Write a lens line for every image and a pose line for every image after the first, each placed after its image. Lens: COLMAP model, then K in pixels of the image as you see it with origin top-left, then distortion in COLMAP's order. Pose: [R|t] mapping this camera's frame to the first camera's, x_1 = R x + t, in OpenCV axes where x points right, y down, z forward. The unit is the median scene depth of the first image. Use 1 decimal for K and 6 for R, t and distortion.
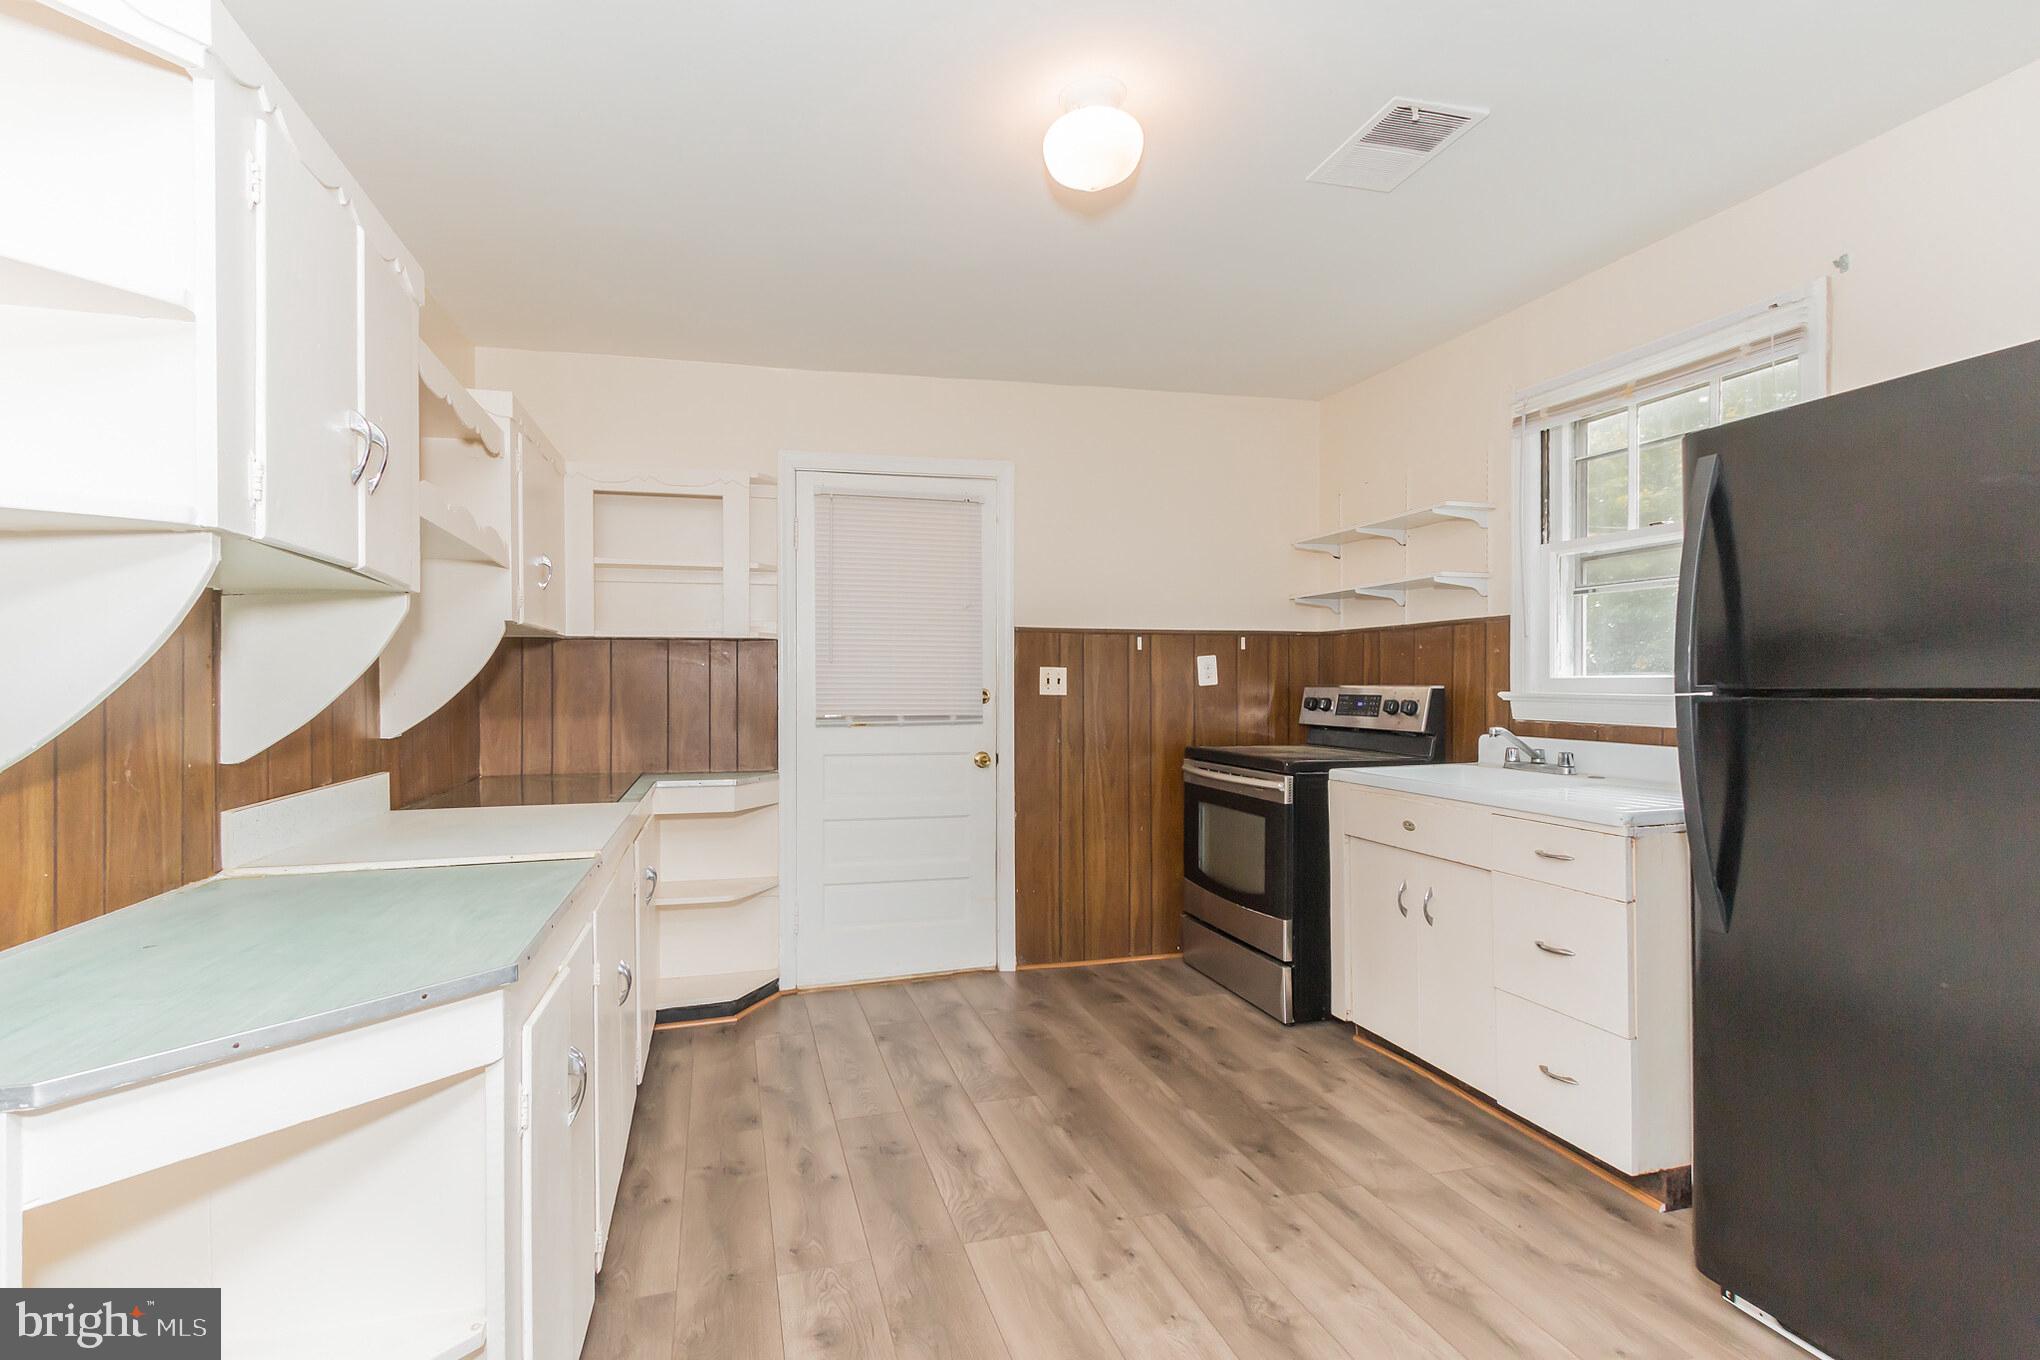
lens RADIAL K [[949.4, 0, 973.0], [0, 949.4, 689.9], [0, 0, 1]] dist [0.000024, 0.000270]
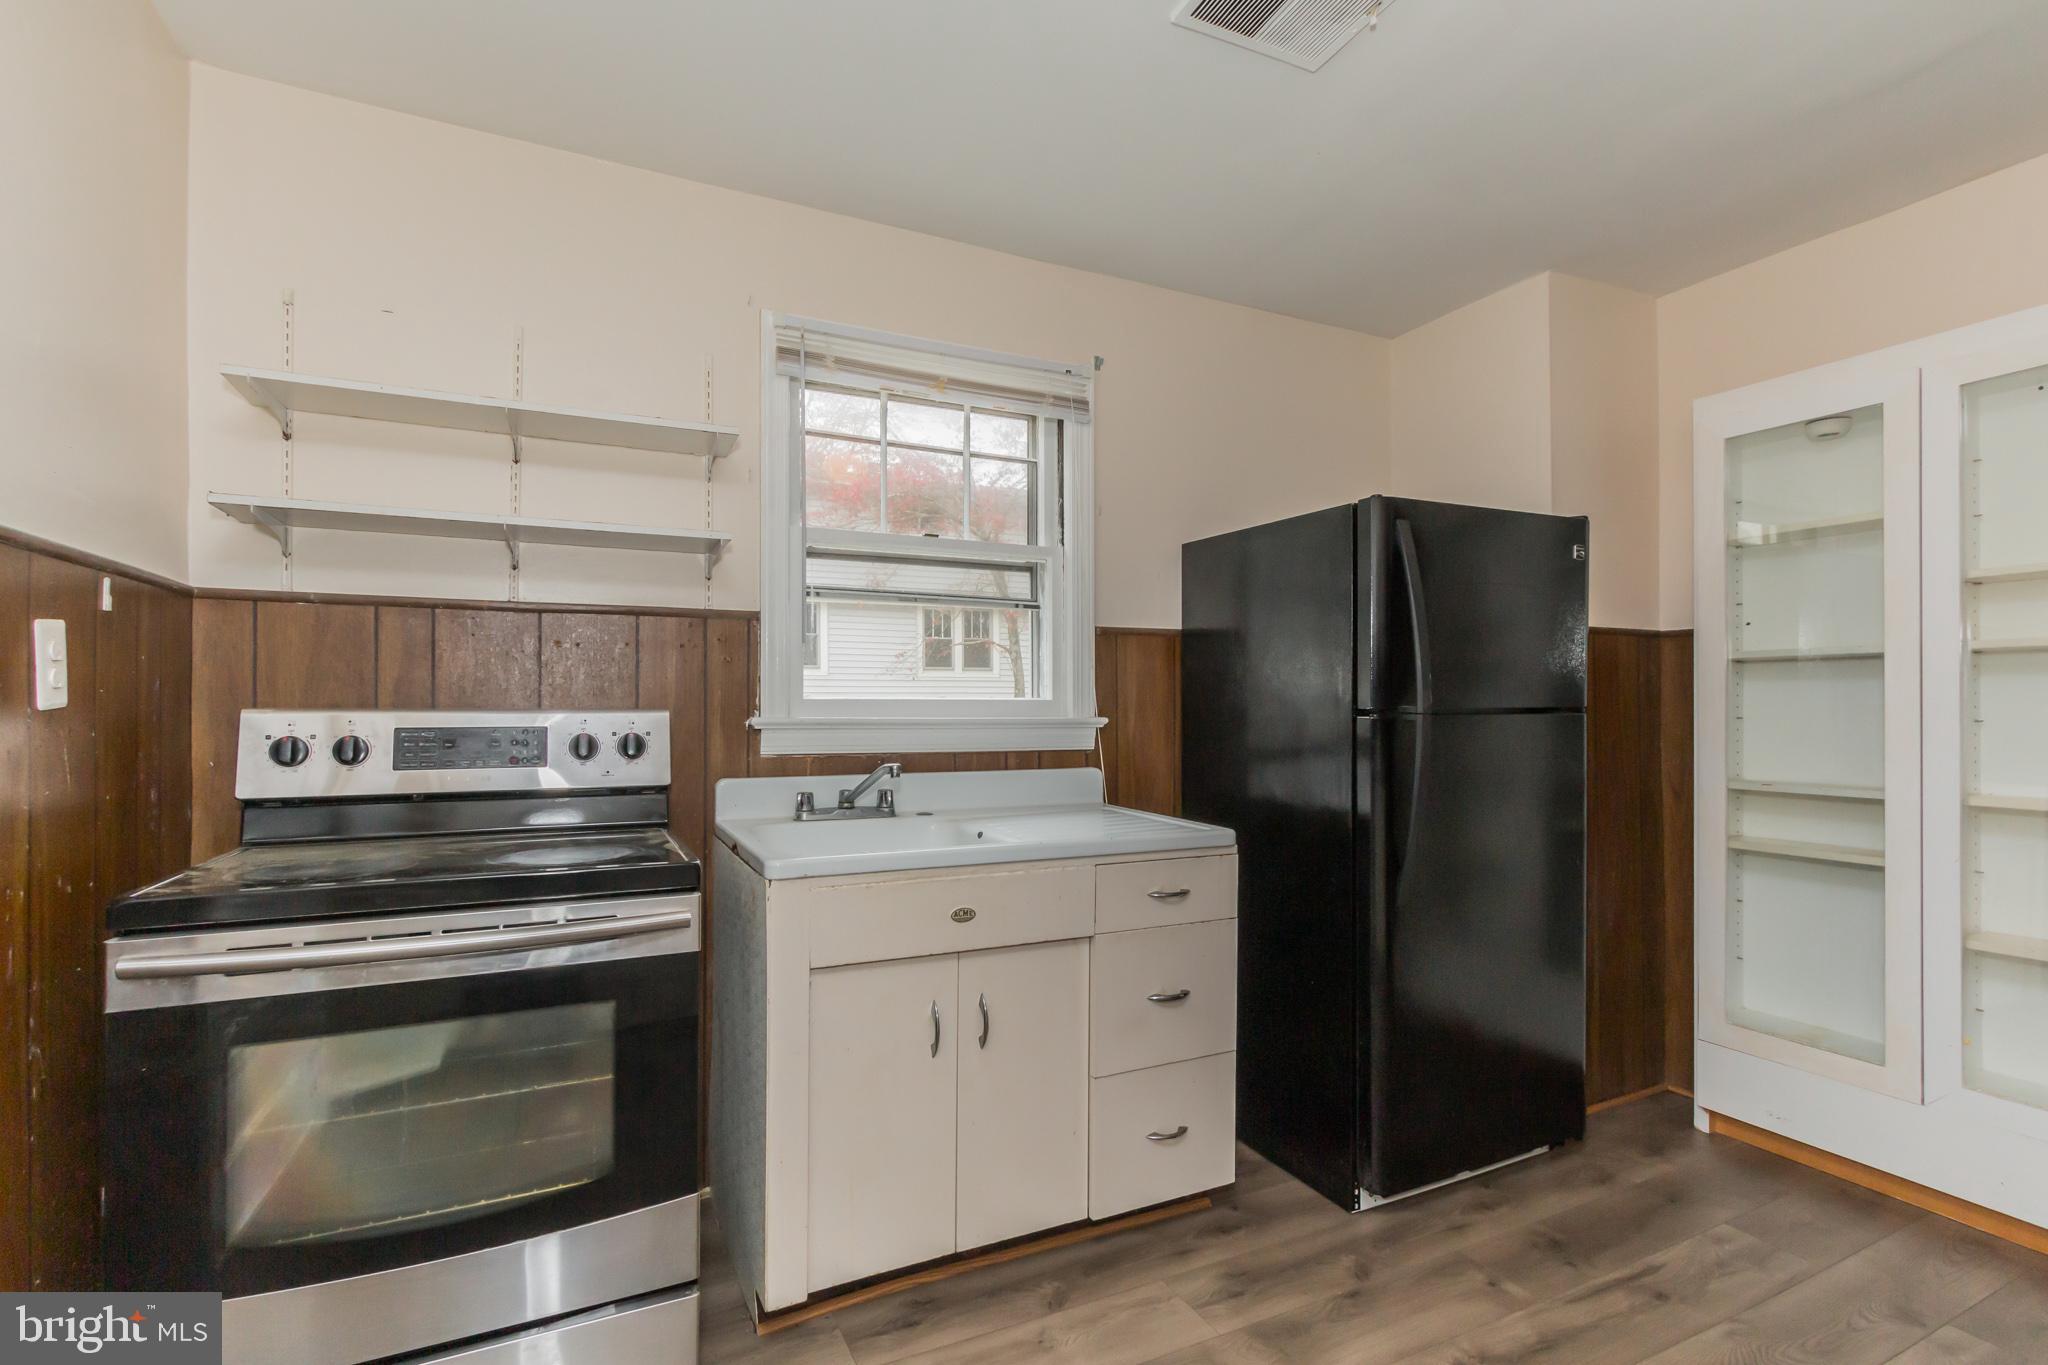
lens RADIAL K [[952.8, 0, 1026.5], [0, 952.8, 705.8], [0, 0, 1]] dist [0.000399, -0.000060]
pose [[-0.196668, 0.005817, 0.980453, -0.203066], [0.004704, 0.999976, -0.004989, -0.001807], [-0.980459, 0.003631, -0.196690, 1.037017]]
